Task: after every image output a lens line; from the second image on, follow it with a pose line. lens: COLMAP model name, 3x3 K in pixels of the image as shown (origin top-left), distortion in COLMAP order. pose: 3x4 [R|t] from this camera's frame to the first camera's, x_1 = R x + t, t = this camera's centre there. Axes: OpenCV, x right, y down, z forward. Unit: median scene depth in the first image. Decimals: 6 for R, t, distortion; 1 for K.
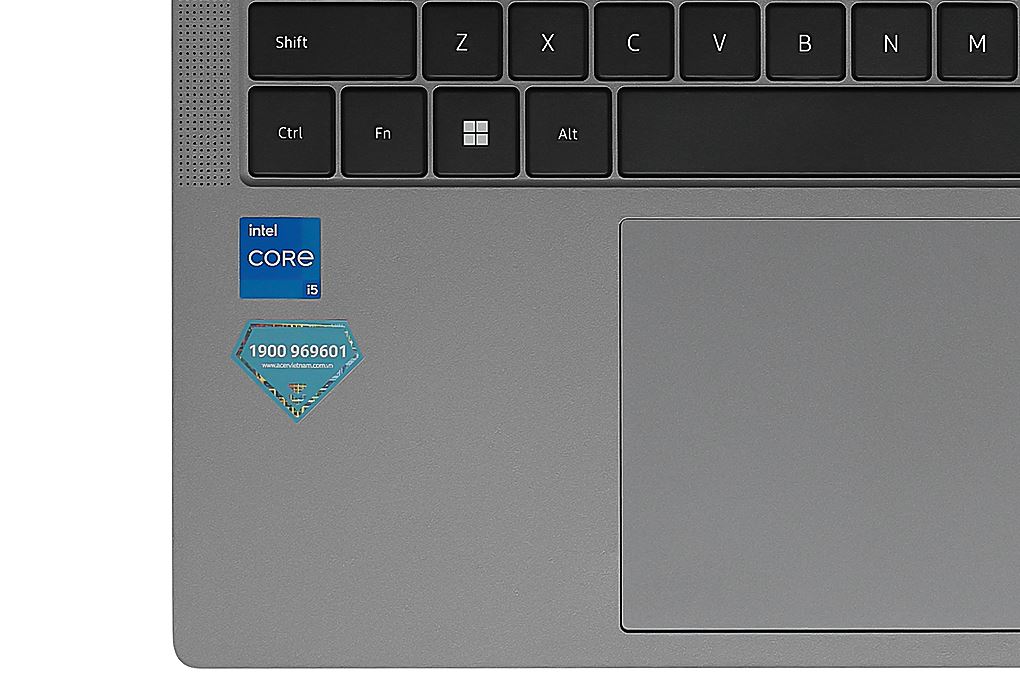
lens RADIAL K [[3655.3, 0, 512.1], [0, 3655.3, 340.8], [0, 0, 1]] dist [-0.088958, 0.000000]
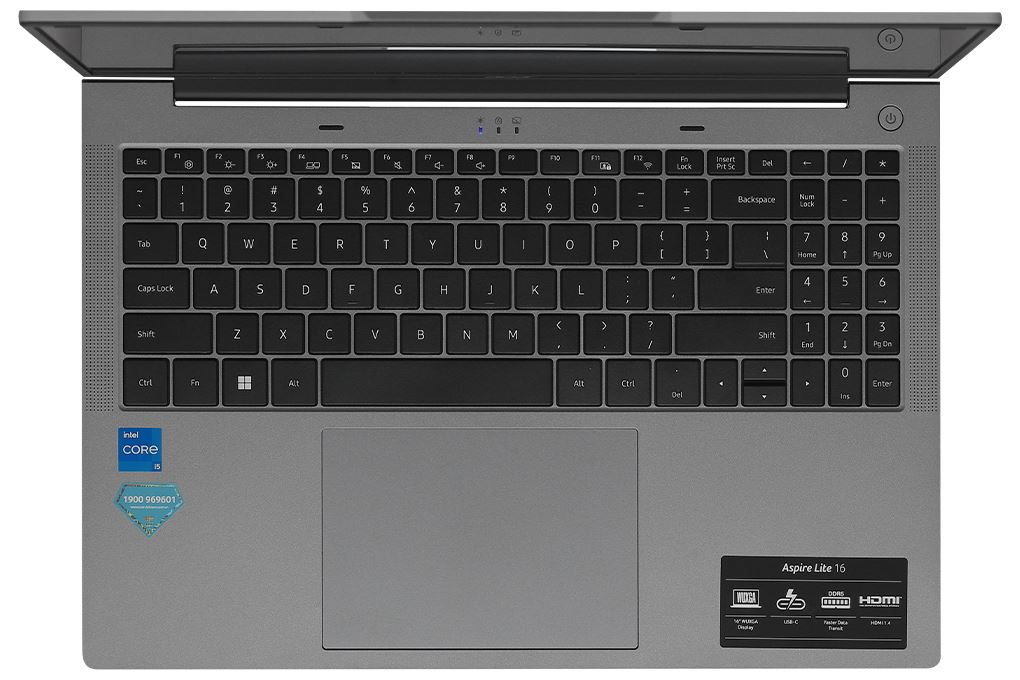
lens RADIAL K [[3655.3, 0, 508.1], [0, 3655.3, 339.0], [0, 0, 1]] dist [-0.088958, 0.000000]
pose [[0.999737, 0.000159, 0.022920, 0.081992], [-0.000135, 0.999999, -0.001019, -0.077388], [-0.022920, 0.001015, 0.999737, -0.872344]]
